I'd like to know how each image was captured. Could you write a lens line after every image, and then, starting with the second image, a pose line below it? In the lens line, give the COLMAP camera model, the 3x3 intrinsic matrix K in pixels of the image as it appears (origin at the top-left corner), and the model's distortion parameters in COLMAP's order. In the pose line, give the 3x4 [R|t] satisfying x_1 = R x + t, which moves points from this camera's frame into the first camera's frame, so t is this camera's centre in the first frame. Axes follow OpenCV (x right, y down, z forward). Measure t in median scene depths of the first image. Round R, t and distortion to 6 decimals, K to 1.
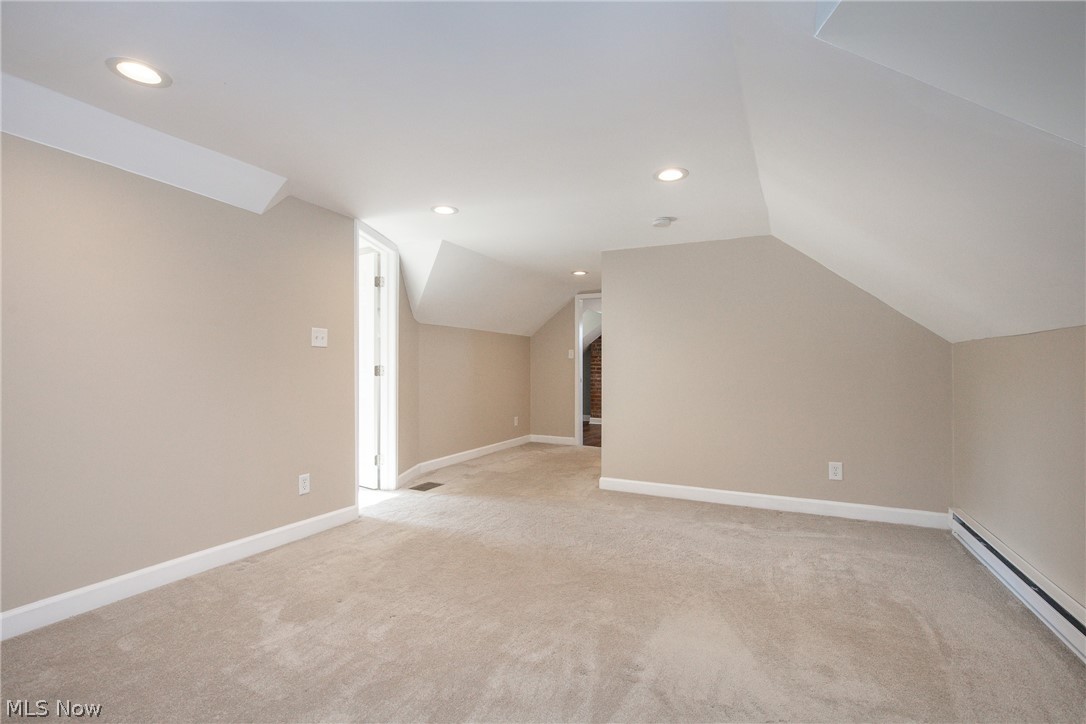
lens RADIAL K [[498.5, 0, 535.5], [0, 498.5, 364.8], [0, 0, 1]] dist [-0.001989, -0.000141]
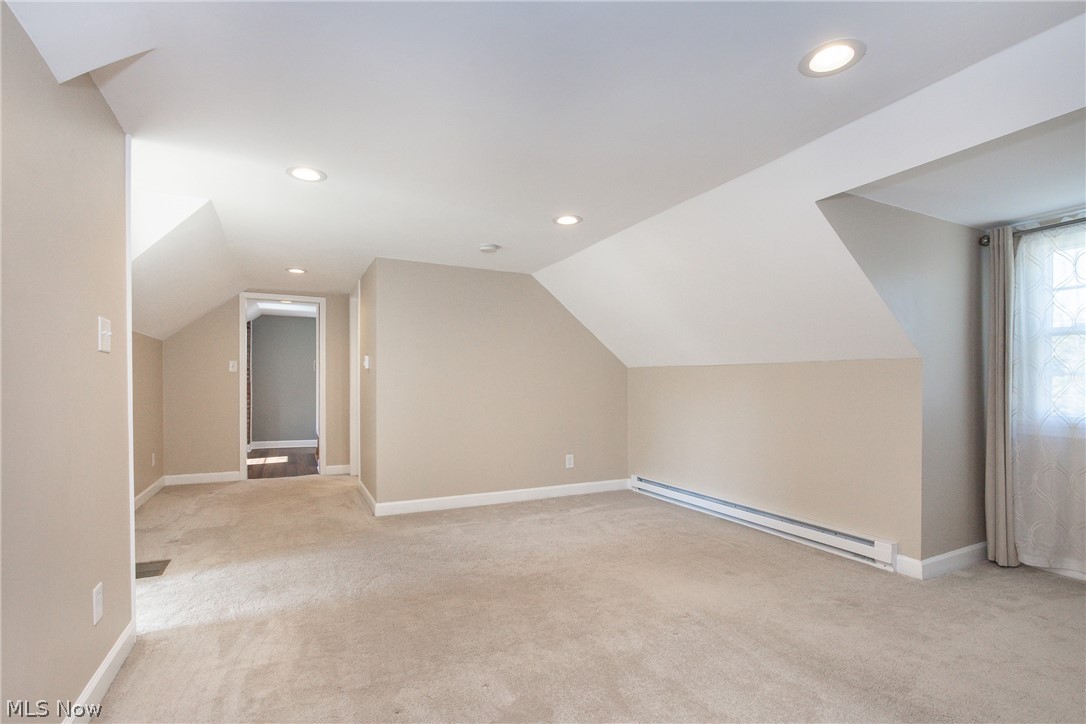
lens RADIAL K [[506.0, 0, 543.3], [0, 506.0, 382.1], [0, 0, 1]] dist [-0.000748, 0.000096]
pose [[0.613279, -0.003730, 0.789857, -0.535301], [-0.002266, 0.999976, 0.006482, -0.006103], [-0.789863, -0.005765, 0.613257, 0.244005]]
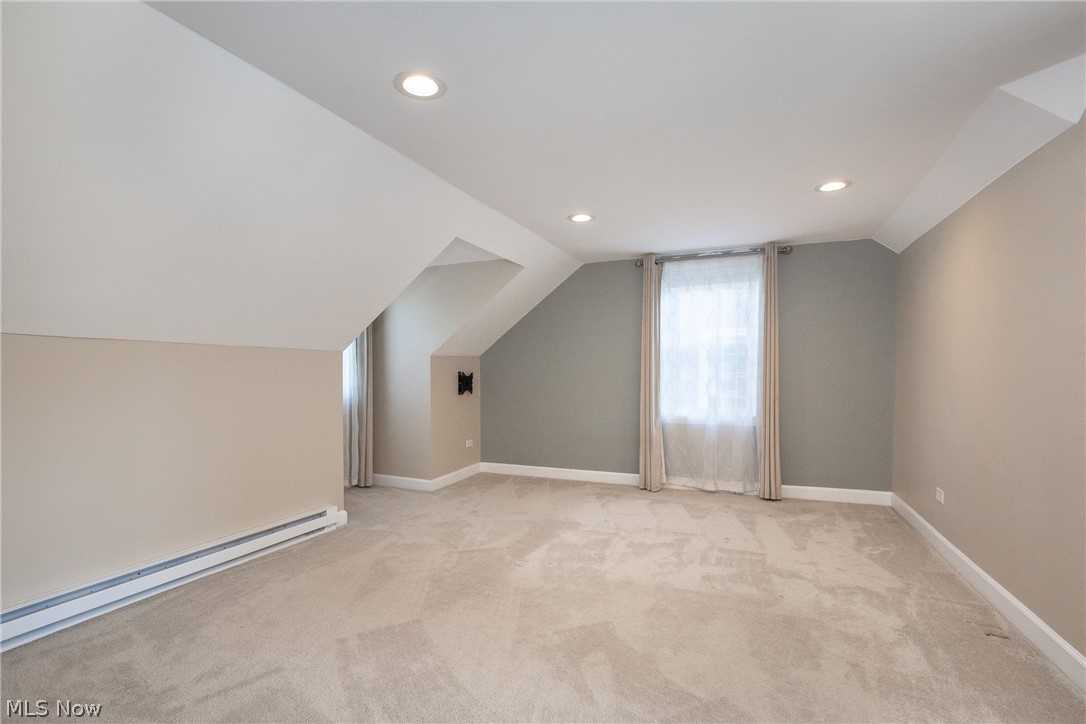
lens RADIAL K [[498.5, 0, 535.5], [0, 498.5, 364.8], [0, 0, 1]] dist [-0.001989, -0.000141]
pose [[-0.999481, -0.001714, -0.032168, 0.095841], [-0.000967, 0.999730, -0.023211, 0.009048], [0.032199, -0.023168, -0.999213, 1.273038]]
